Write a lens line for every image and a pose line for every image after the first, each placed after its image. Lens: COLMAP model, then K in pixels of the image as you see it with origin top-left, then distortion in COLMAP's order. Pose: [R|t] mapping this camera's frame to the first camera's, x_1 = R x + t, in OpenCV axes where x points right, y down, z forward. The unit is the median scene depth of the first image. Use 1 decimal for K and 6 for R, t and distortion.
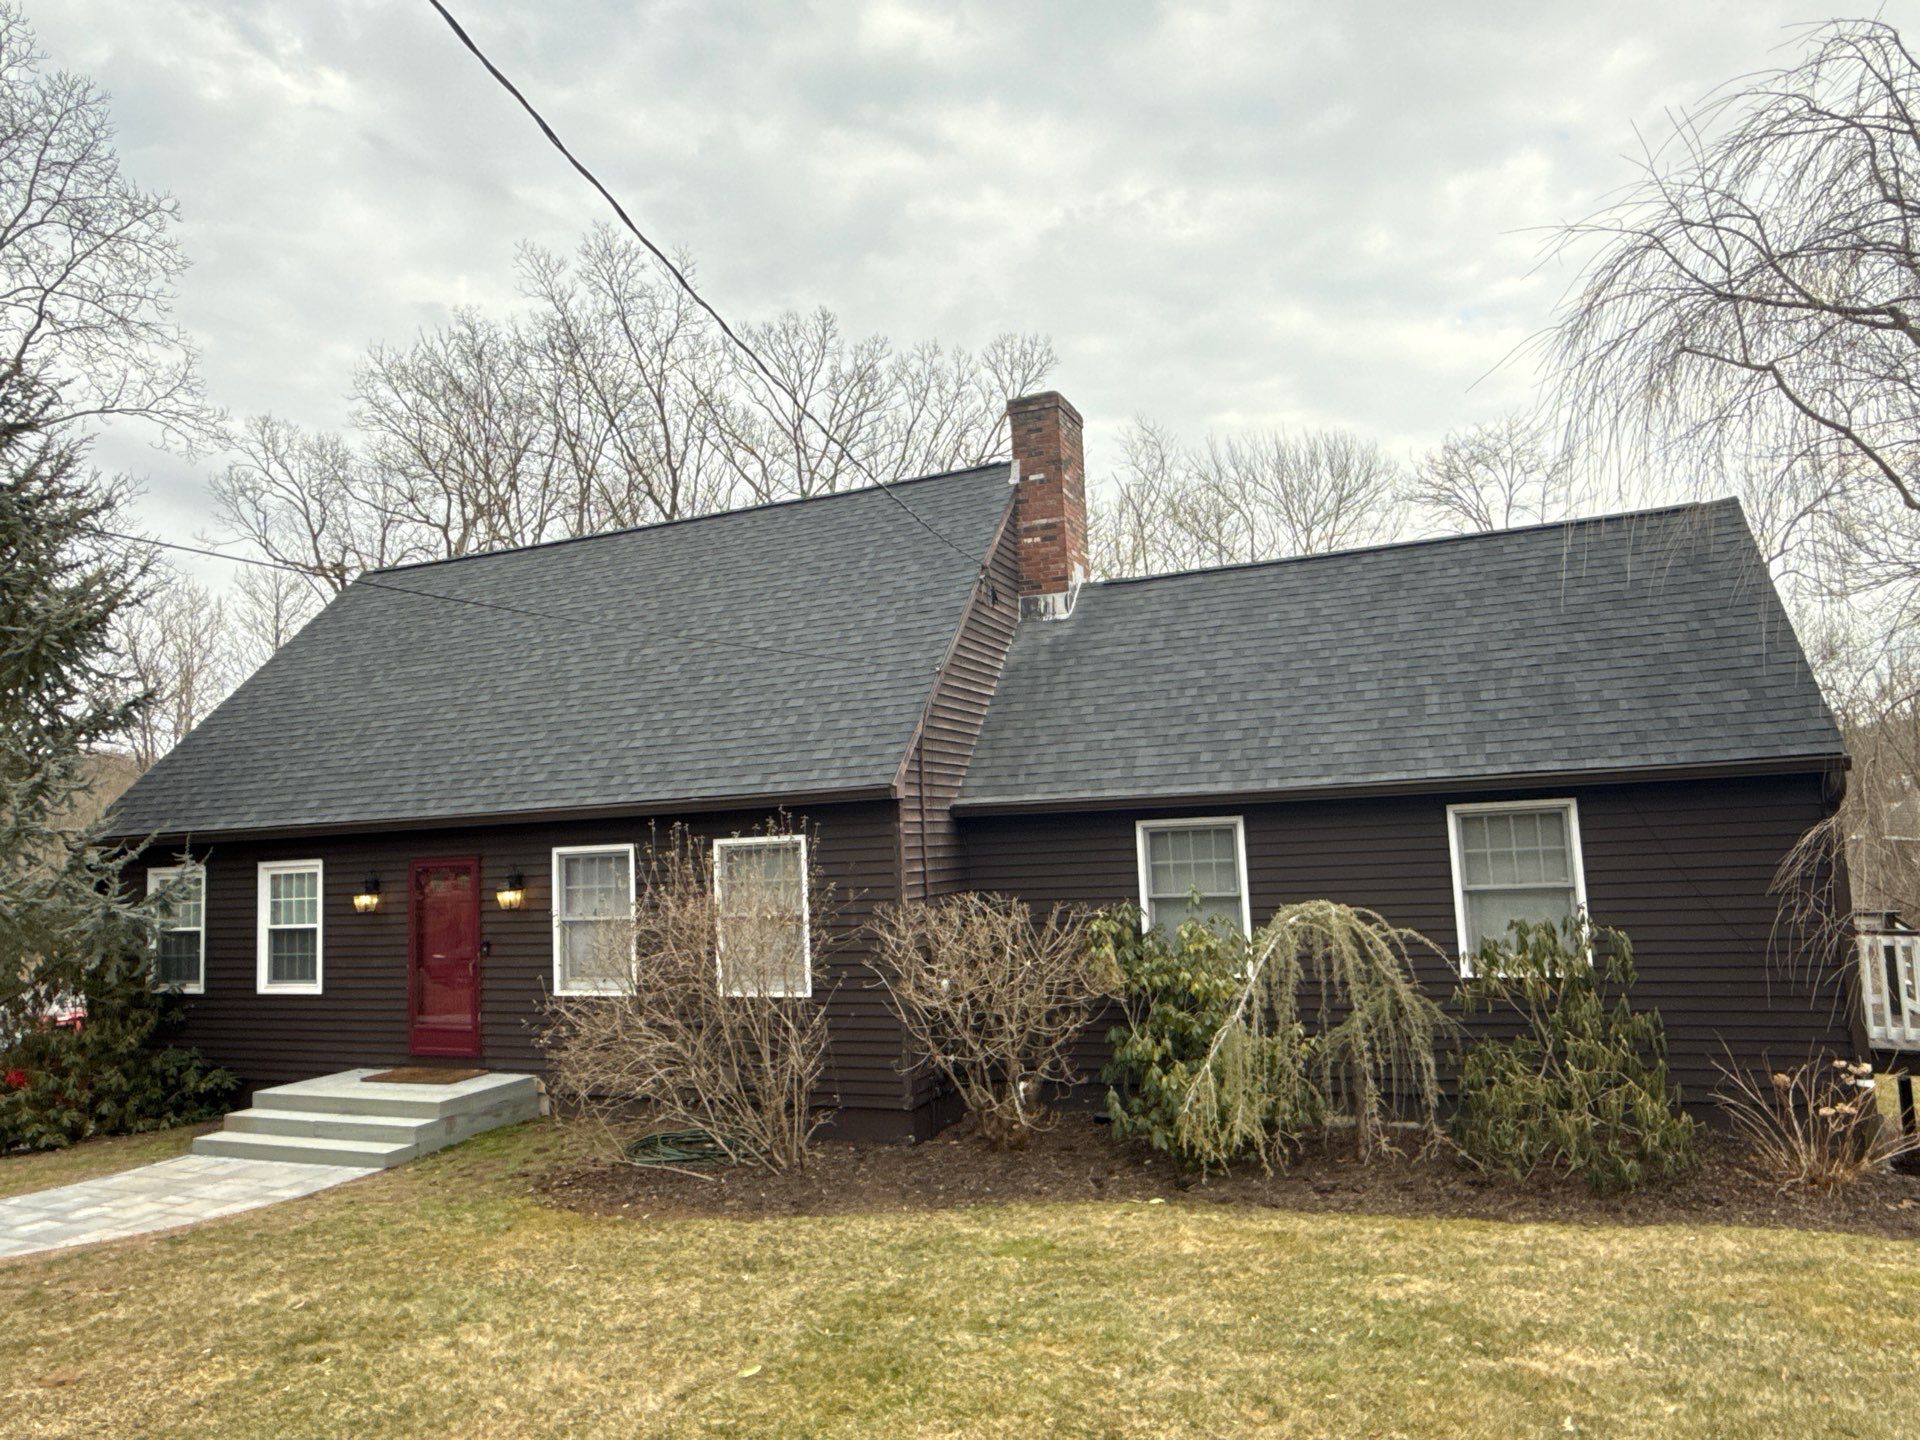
lens RADIAL K [[1230.2, 0, 950.8], [0, 1230.2, 730.7], [0, 0, 1]] dist [-0.005108, -0.001329]
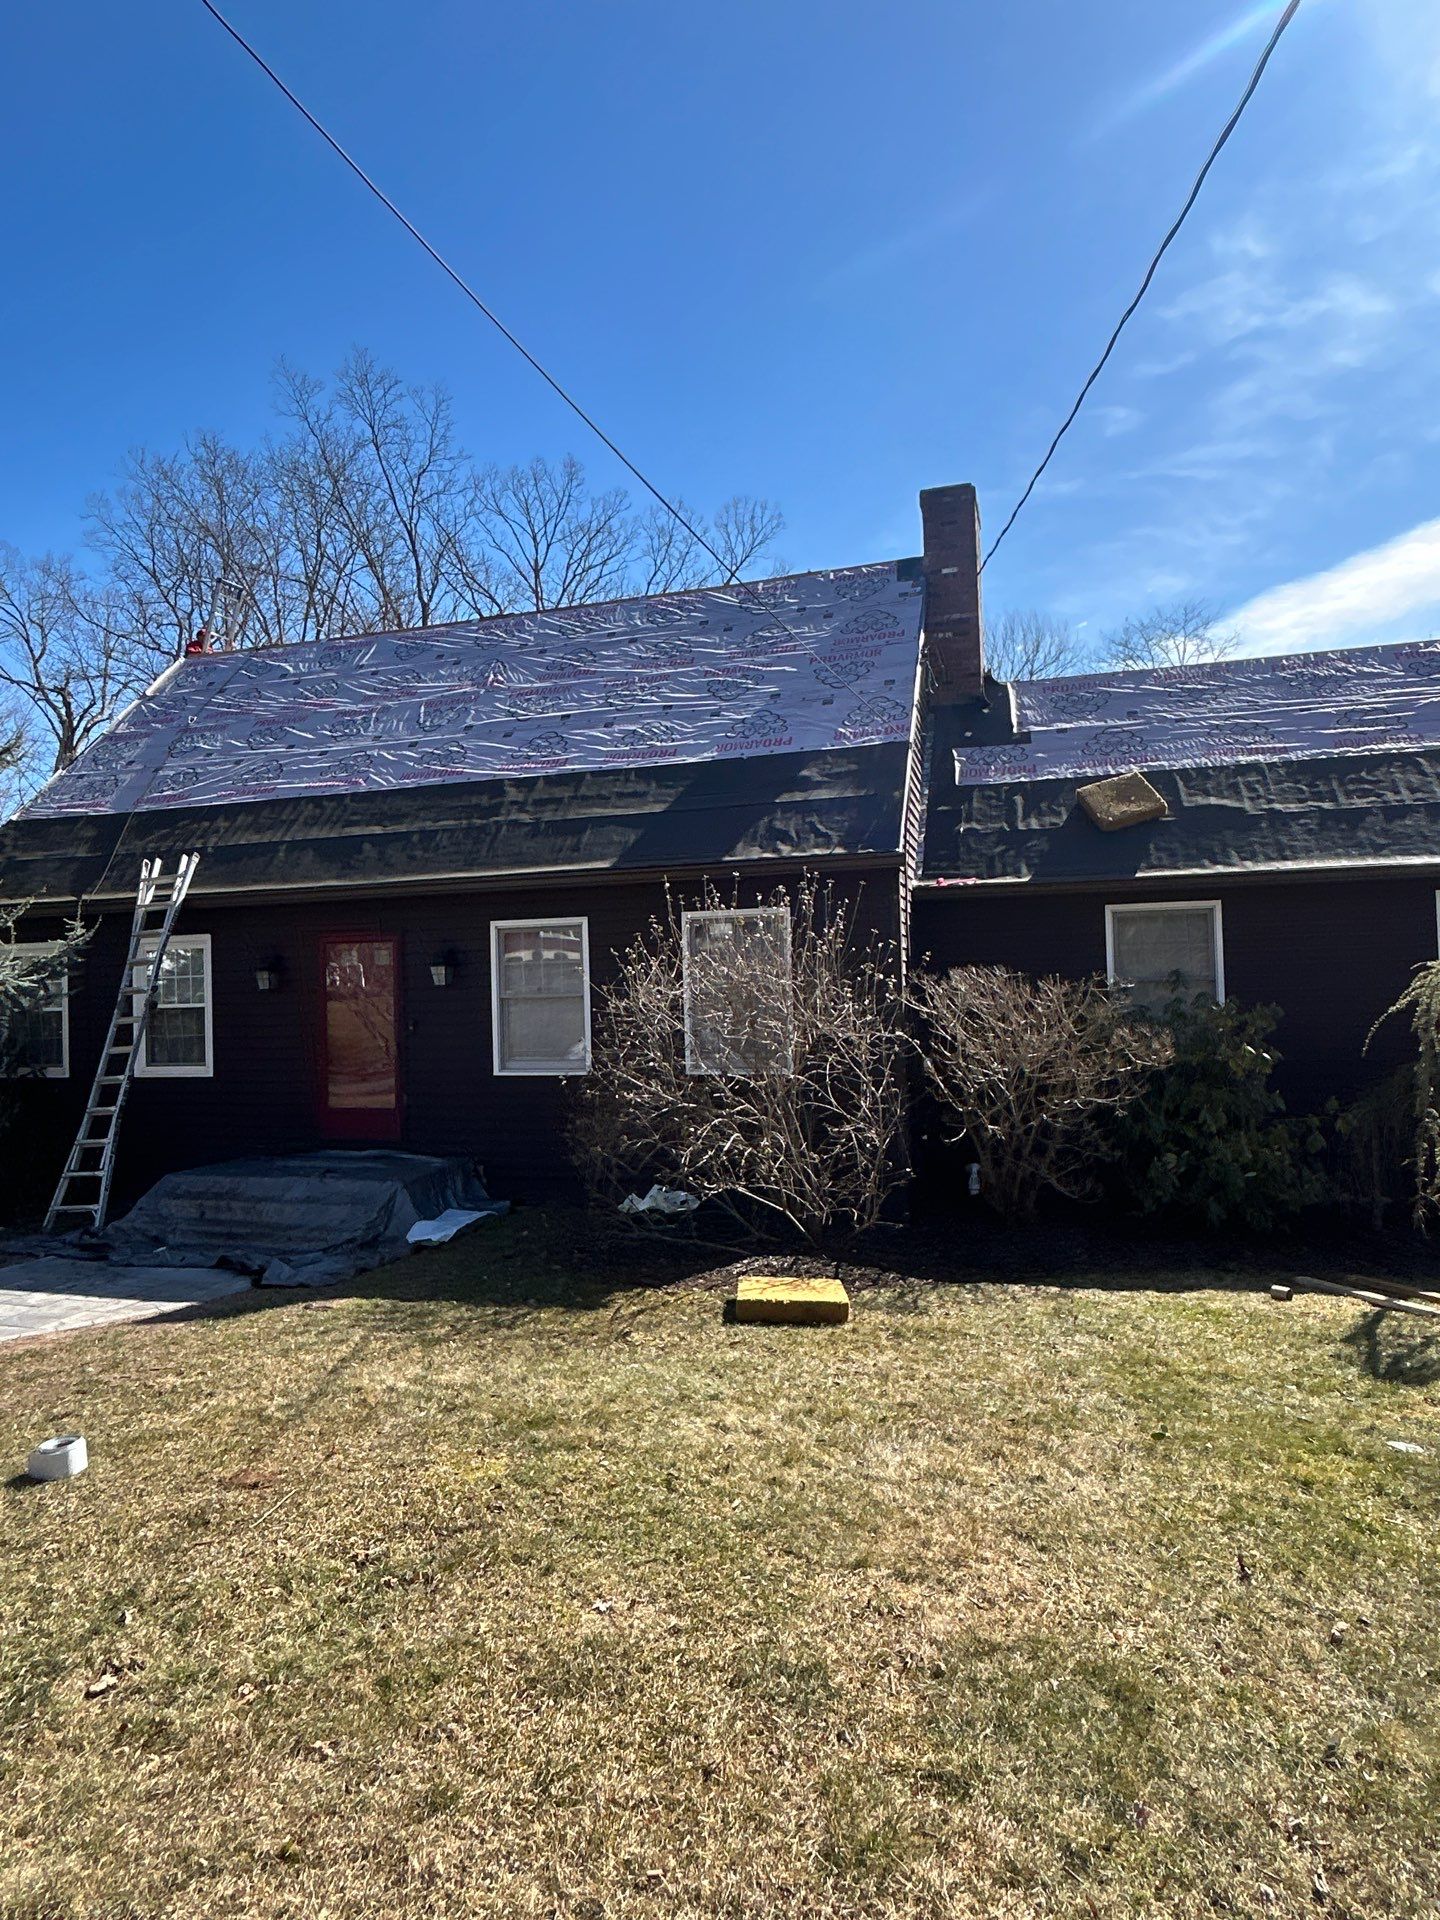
lens RADIAL K [[1082.3, 0, 720.0], [0, 1082.3, 960.0], [0, 0, 1]] dist [0.013117, 0.000165]
pose [[0.993710, 0.022117, 0.109783, -0.241211], [-0.029245, 0.997537, 0.063750, 0.067297], [-0.108102, -0.066559, 0.991909, 0.152963]]
